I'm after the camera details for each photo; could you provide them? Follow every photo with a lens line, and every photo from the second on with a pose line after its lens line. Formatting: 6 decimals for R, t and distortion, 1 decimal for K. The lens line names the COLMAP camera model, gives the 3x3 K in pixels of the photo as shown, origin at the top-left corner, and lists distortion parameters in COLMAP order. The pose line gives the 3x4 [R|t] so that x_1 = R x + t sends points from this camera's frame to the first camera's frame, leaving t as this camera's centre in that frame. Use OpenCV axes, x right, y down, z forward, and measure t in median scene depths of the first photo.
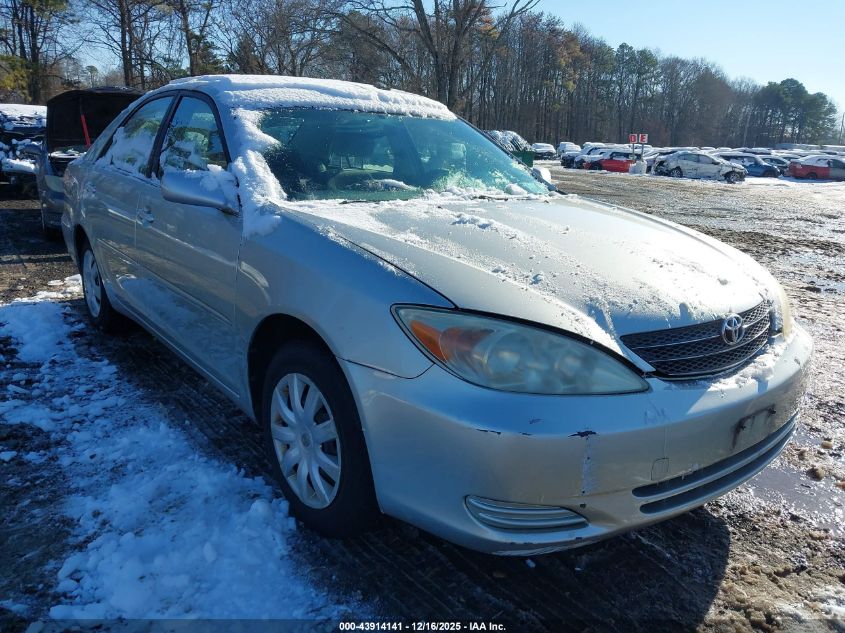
lens RADIAL K [[697.1, 0, 422.5], [0, 697.1, 316.5], [0, 0, 1]] dist [-0.003621, 0.002521]
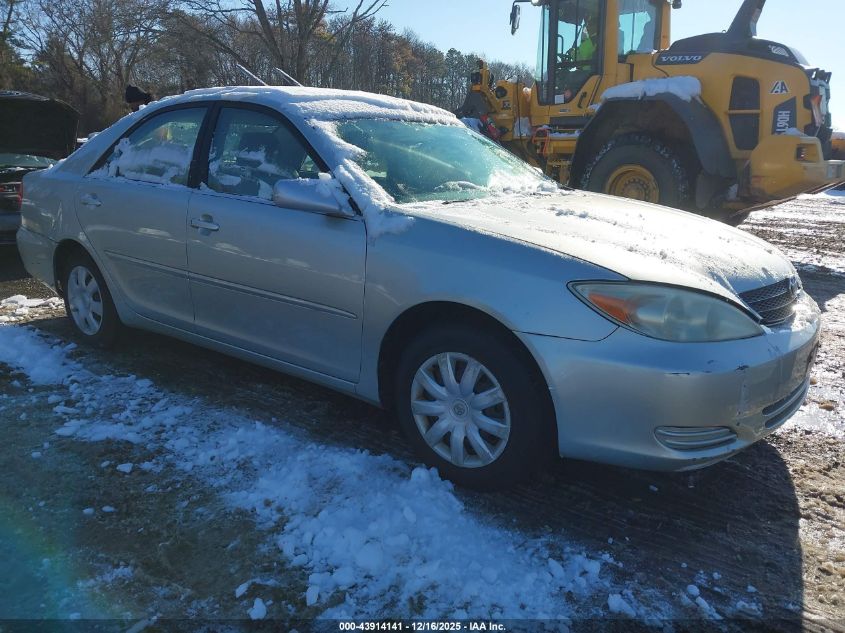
lens RADIAL K [[702.3, 0, 408.8], [0, 702.3, 320.5], [0, 0, 1]] dist [0.044429, -0.053475]
pose [[0.967547, -0.079241, 0.239946, -0.452494], [0.079390, 0.996802, 0.009061, 0.011865], [-0.239896, 0.010282, 0.970744, -0.093113]]
